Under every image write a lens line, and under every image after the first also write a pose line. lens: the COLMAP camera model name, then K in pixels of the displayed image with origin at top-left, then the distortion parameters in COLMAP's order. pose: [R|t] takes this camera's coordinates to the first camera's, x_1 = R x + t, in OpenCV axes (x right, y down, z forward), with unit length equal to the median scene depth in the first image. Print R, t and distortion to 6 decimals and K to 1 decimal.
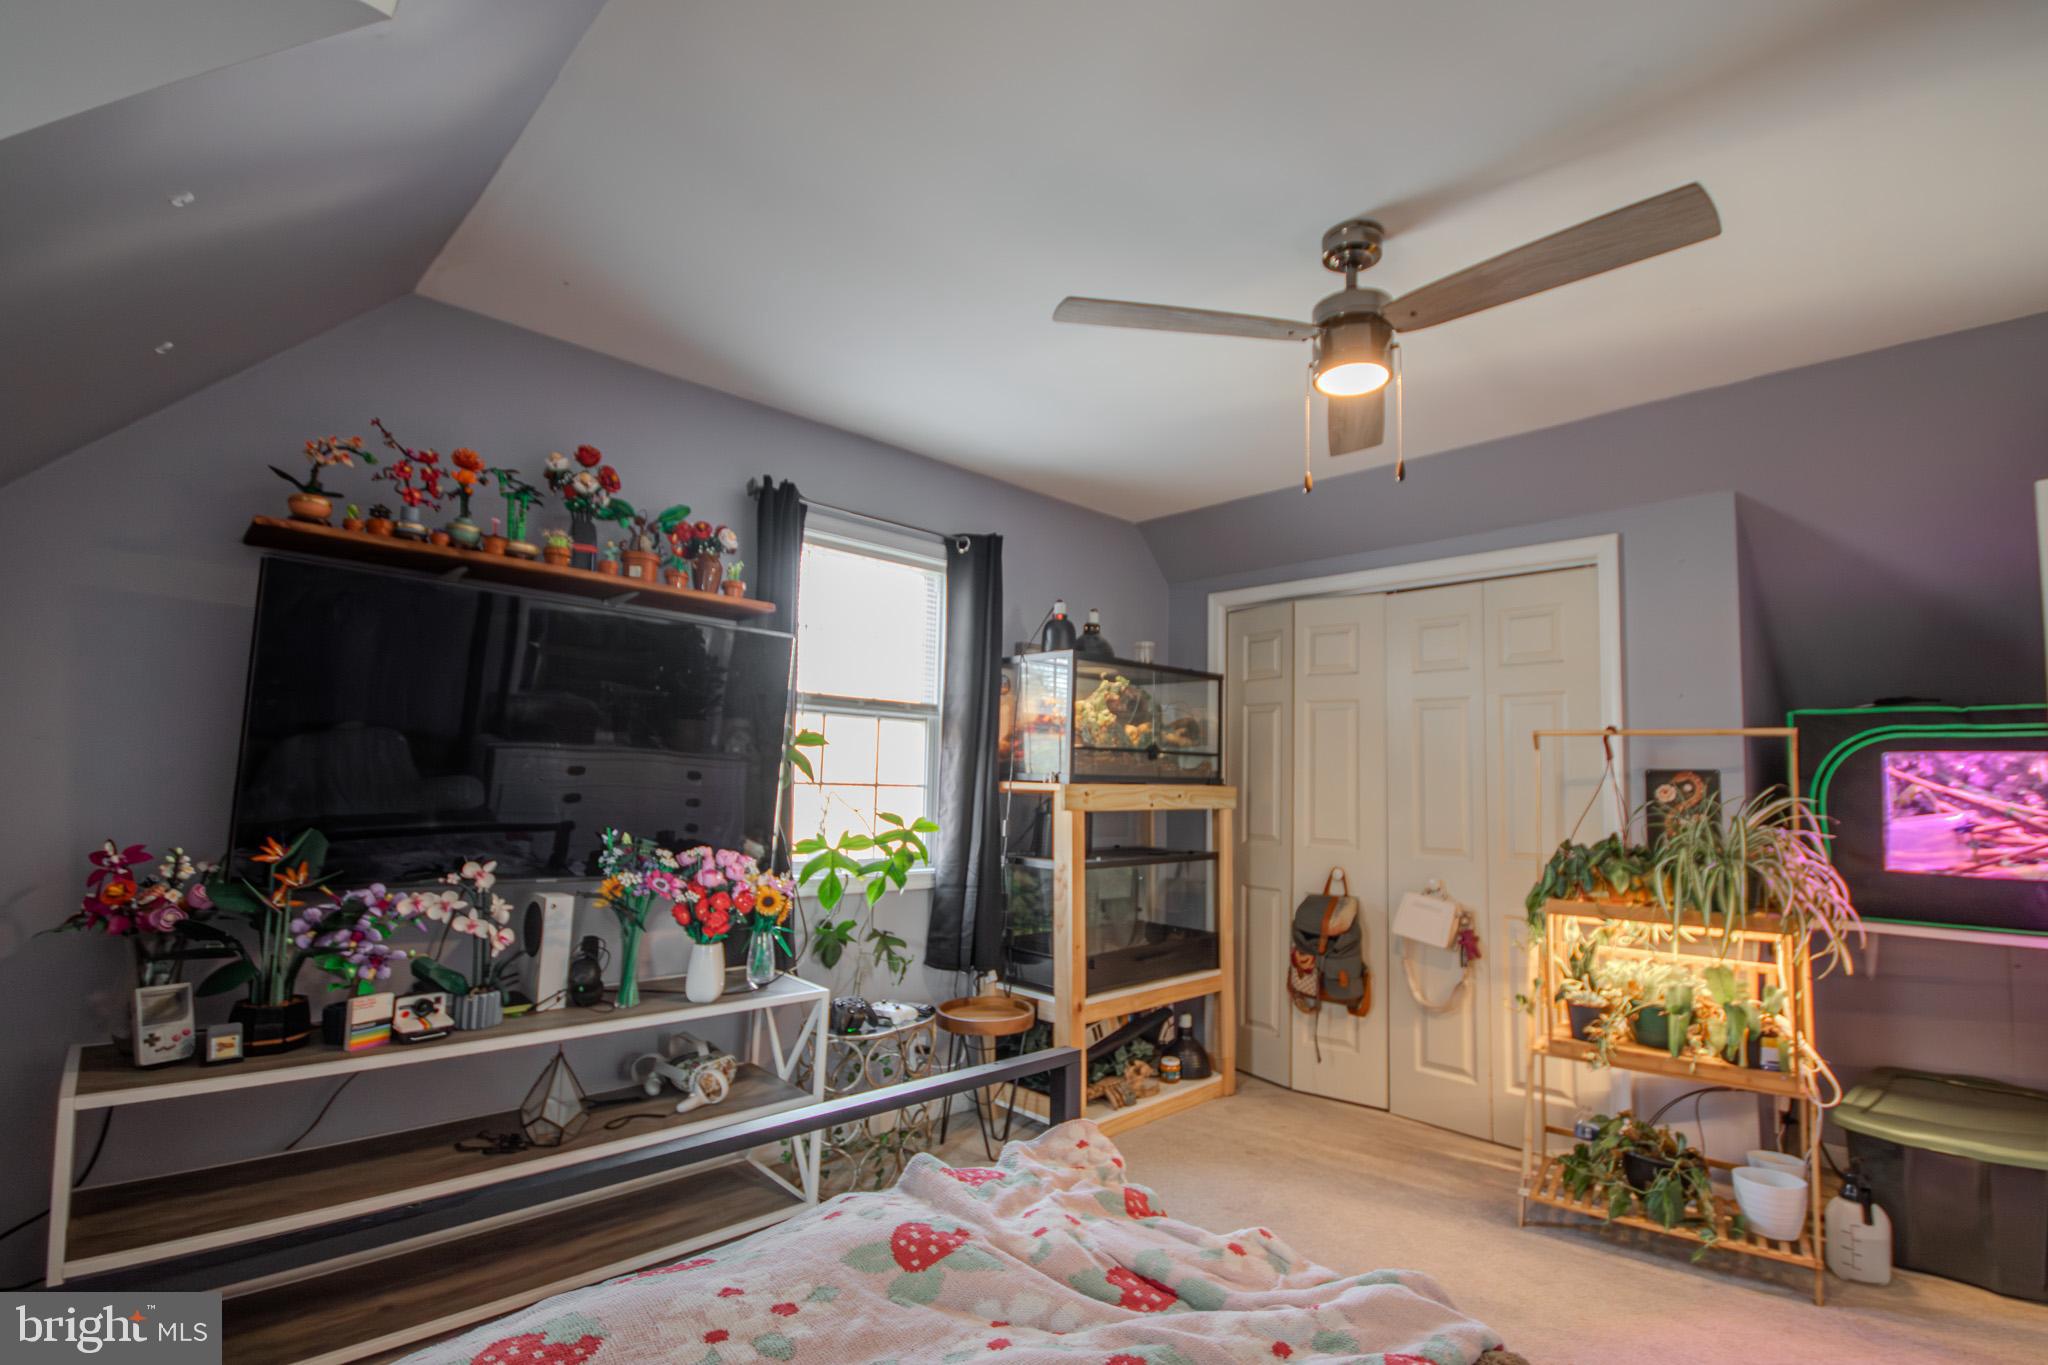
lens RADIAL K [[969.6, 0, 1021.5], [0, 969.6, 689.3], [0, 0, 1]] dist [0.009831, -0.009695]
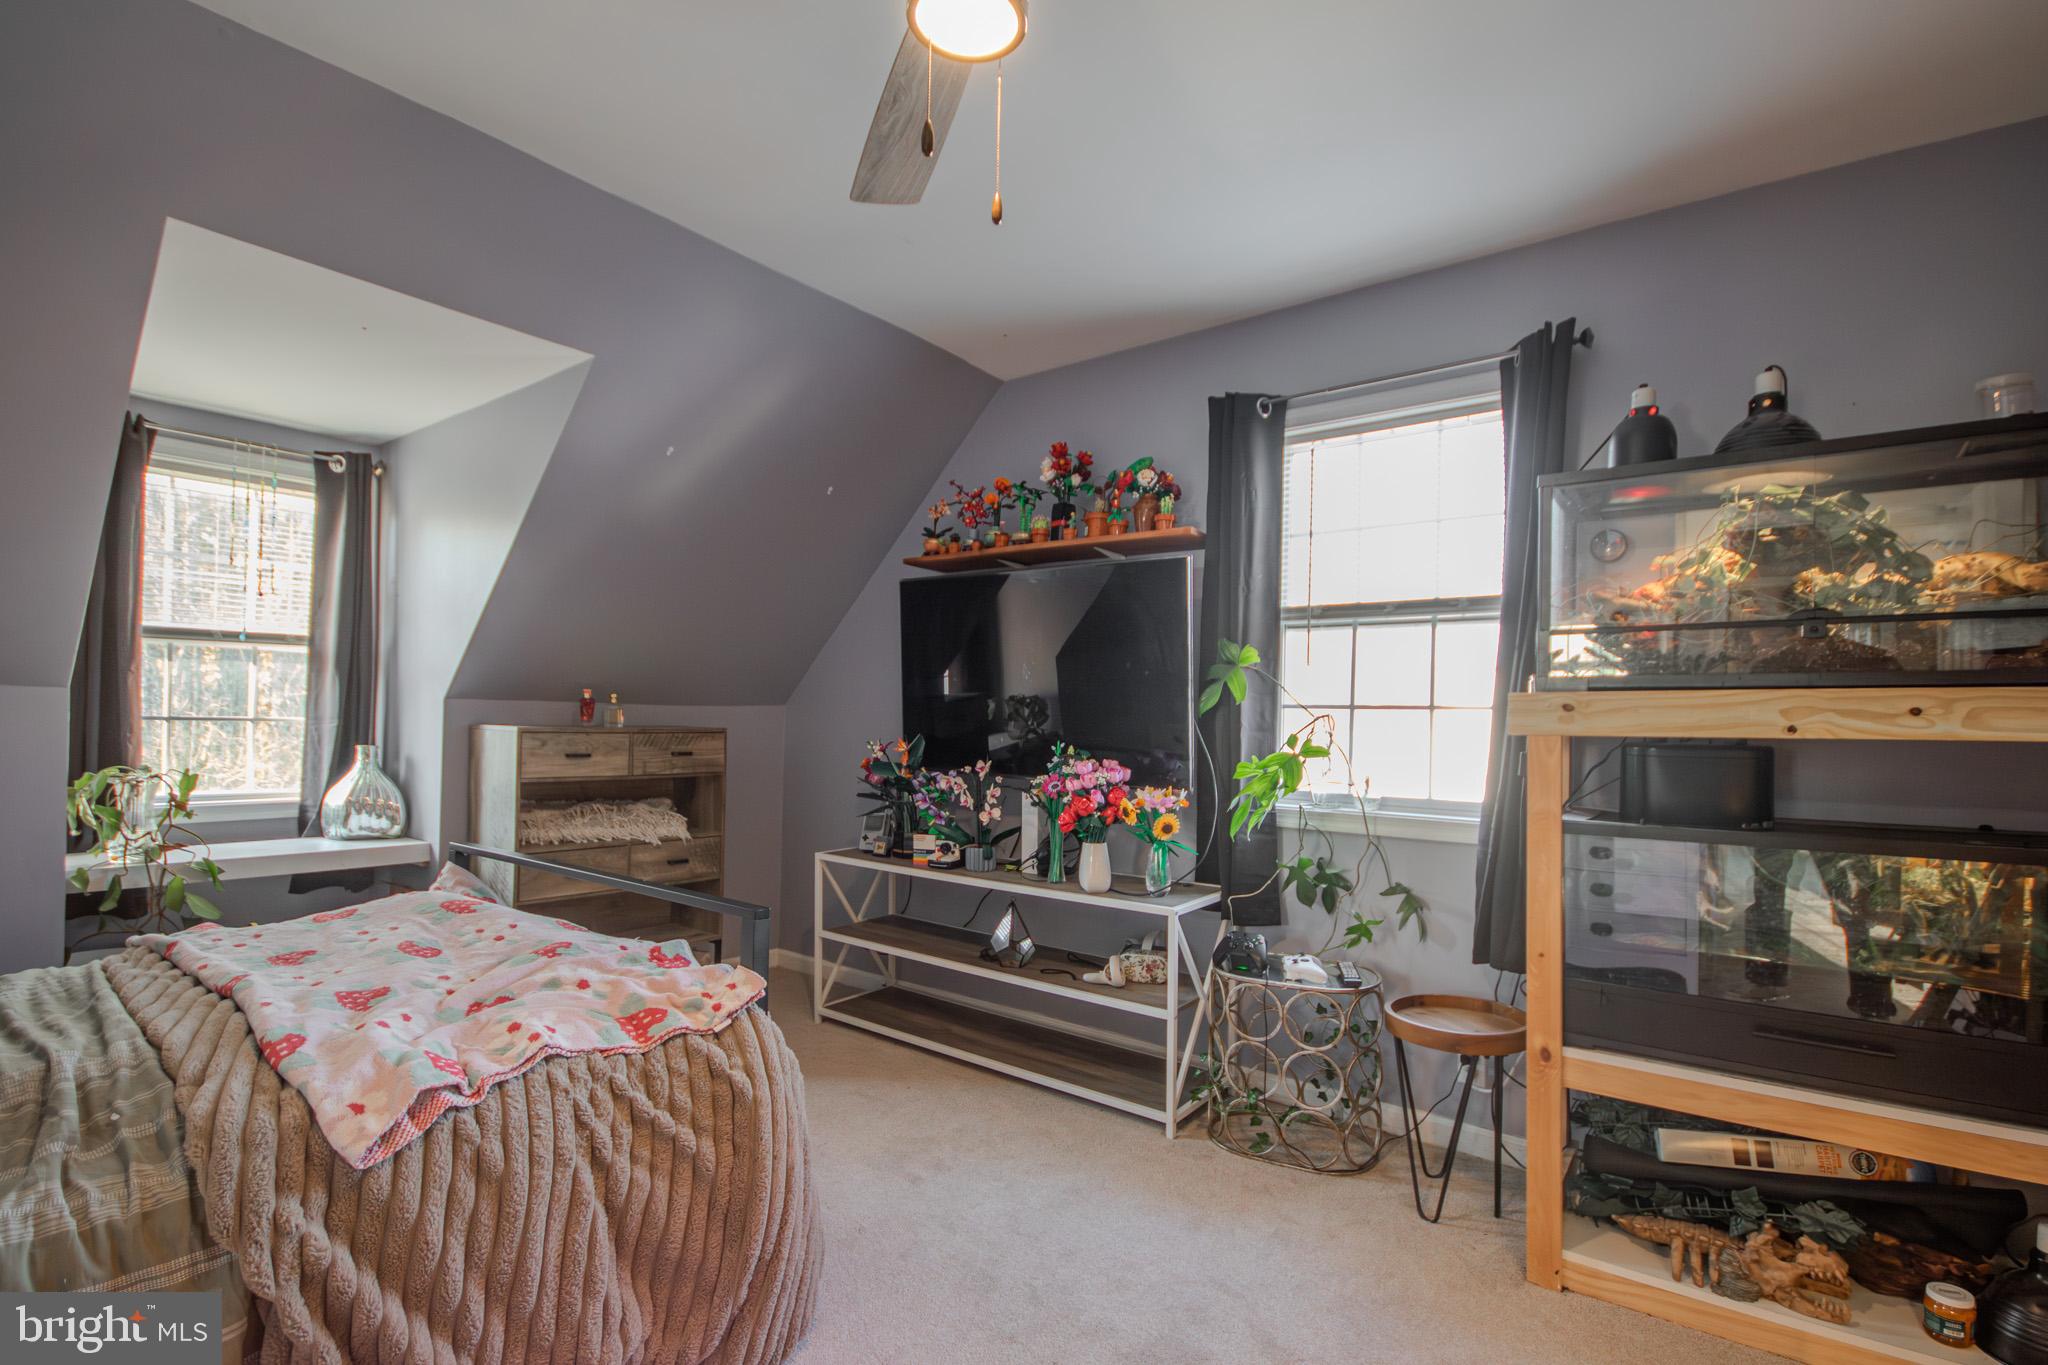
lens RADIAL K [[969.6, 0, 1021.4], [0, 969.6, 690.2], [0, 0, 1]] dist [0.009831, -0.009695]
pose [[0.137283, -0.051897, -0.989171, 0.819916], [0.081389, 0.995841, -0.040952, 0.124958], [0.987182, -0.074886, 0.140936, 0.780188]]
